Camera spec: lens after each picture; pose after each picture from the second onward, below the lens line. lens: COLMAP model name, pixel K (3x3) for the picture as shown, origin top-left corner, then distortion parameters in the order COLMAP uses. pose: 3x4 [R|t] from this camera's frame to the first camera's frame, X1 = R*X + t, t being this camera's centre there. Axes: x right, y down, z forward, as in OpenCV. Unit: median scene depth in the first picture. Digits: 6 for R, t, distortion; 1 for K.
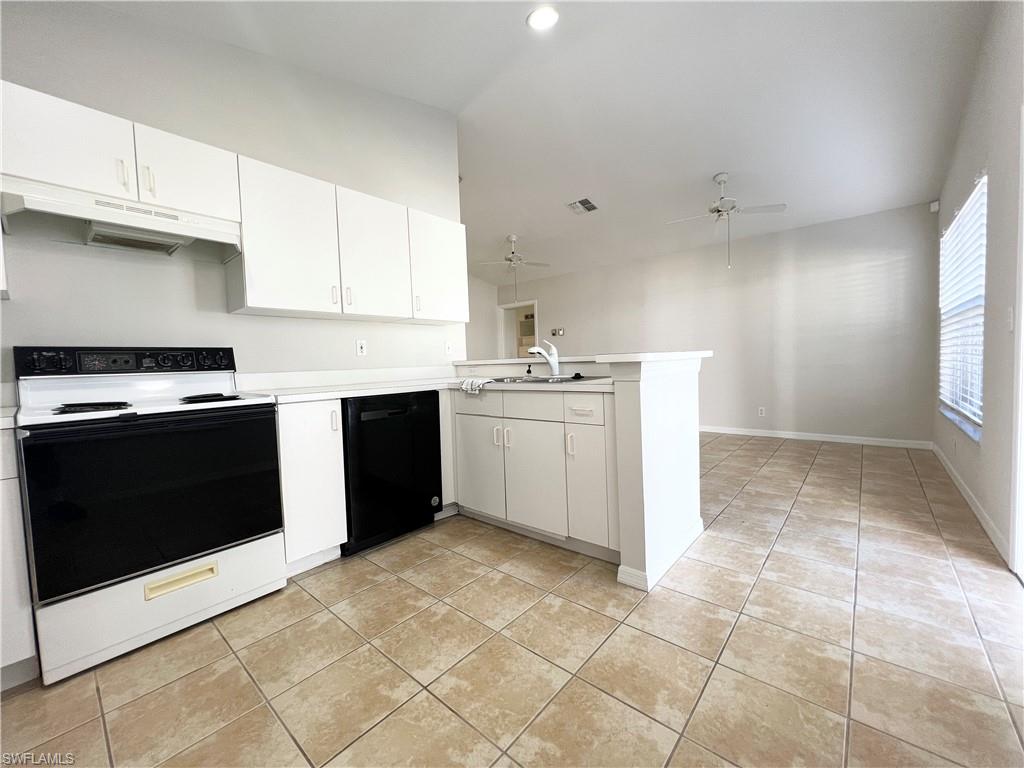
lens RADIAL K [[410.0, 0, 517.4], [0, 410.0, 383.4], [0, 0, 1]] dist [0.001690, -0.000898]
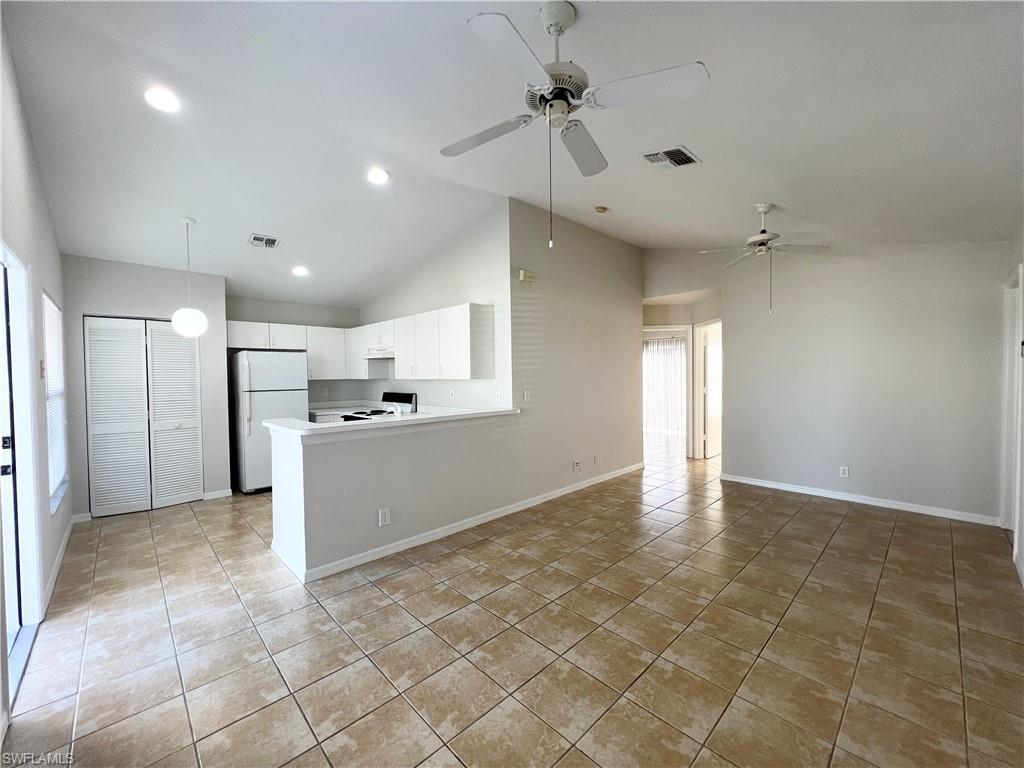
lens RADIAL K [[410.0, 0, 507.3], [0, 410.0, 385.7], [0, 0, 1]] dist [0.001690, -0.000898]
pose [[-0.107384, 0.065967, -0.992027, 1.251388], [-0.034045, 0.996967, 0.069981, -0.247649], [0.993635, 0.041289, -0.104812, 1.391354]]
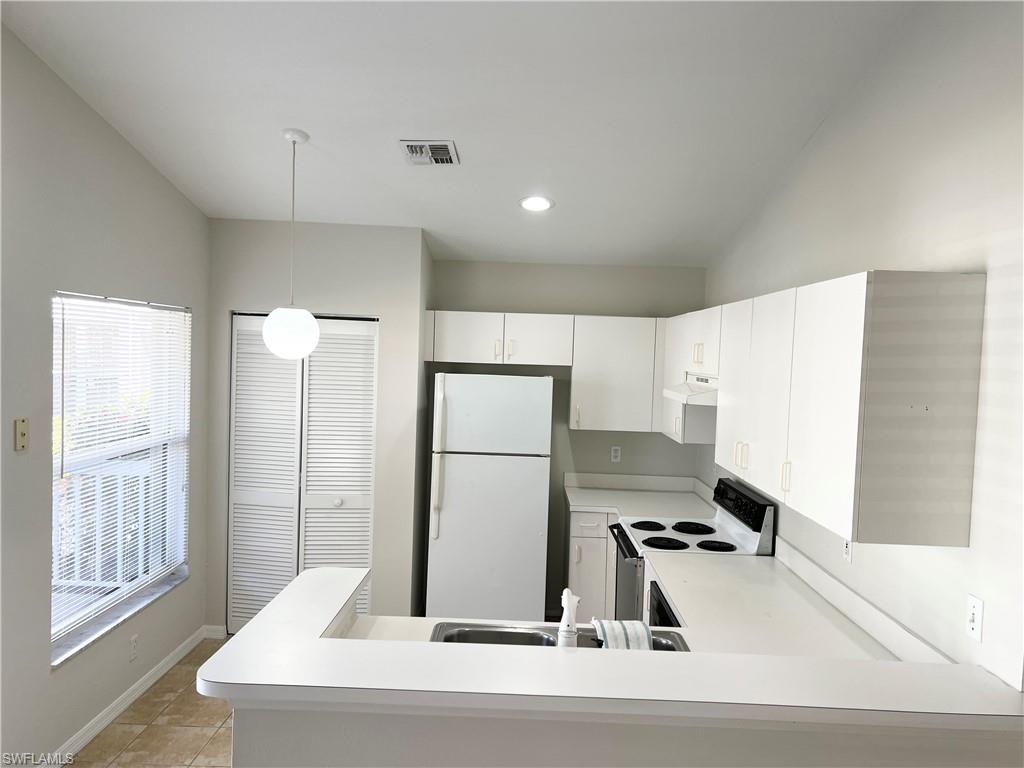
lens RADIAL K [[765.1, 0, 516.2], [0, 765.1, 390.2], [0, 0, 1]] dist [0.042058, -0.033655]
pose [[-0.770595, 0.046679, -0.635614, 0.583487], [-0.034771, 0.992750, 0.115062, -0.388447], [0.636376, 0.110767, -0.763385, 1.463784]]
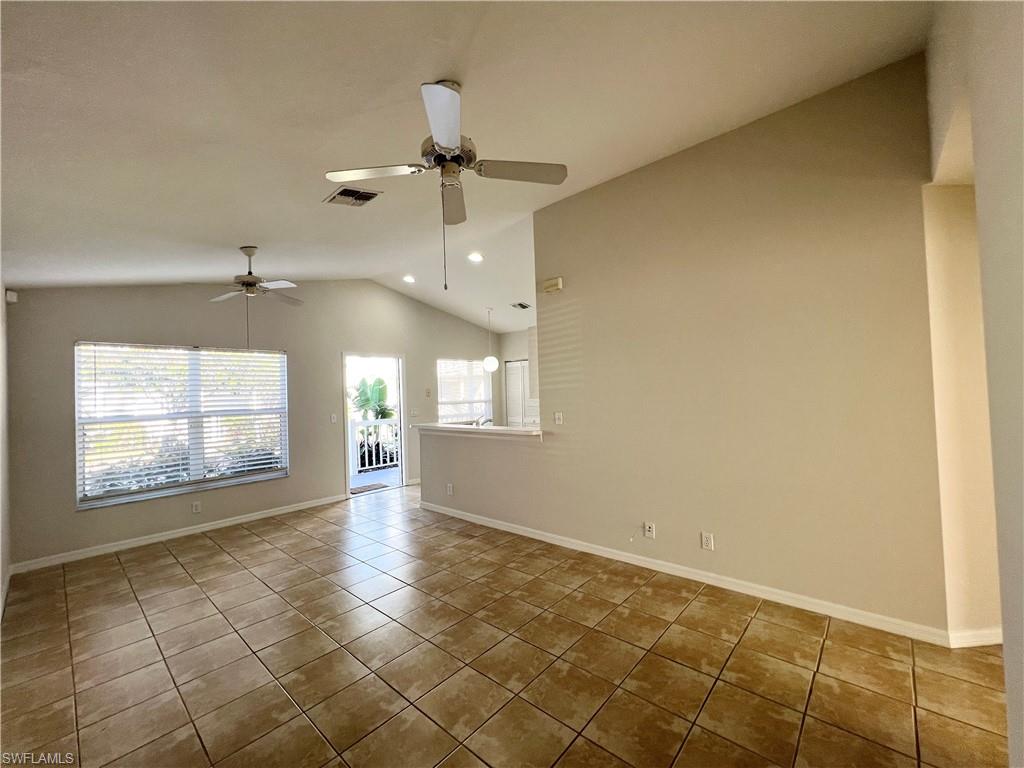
lens RADIAL K [[410.0, 0, 514.1], [0, 410.0, 378.8], [0, 0, 1]] dist [0.001690, -0.000898]
pose [[-0.997613, 0.066499, 0.018631, -0.101529], [0.066814, 0.997623, 0.016860, -0.267269], [-0.017466, 0.018064, -0.999684, 2.616627]]
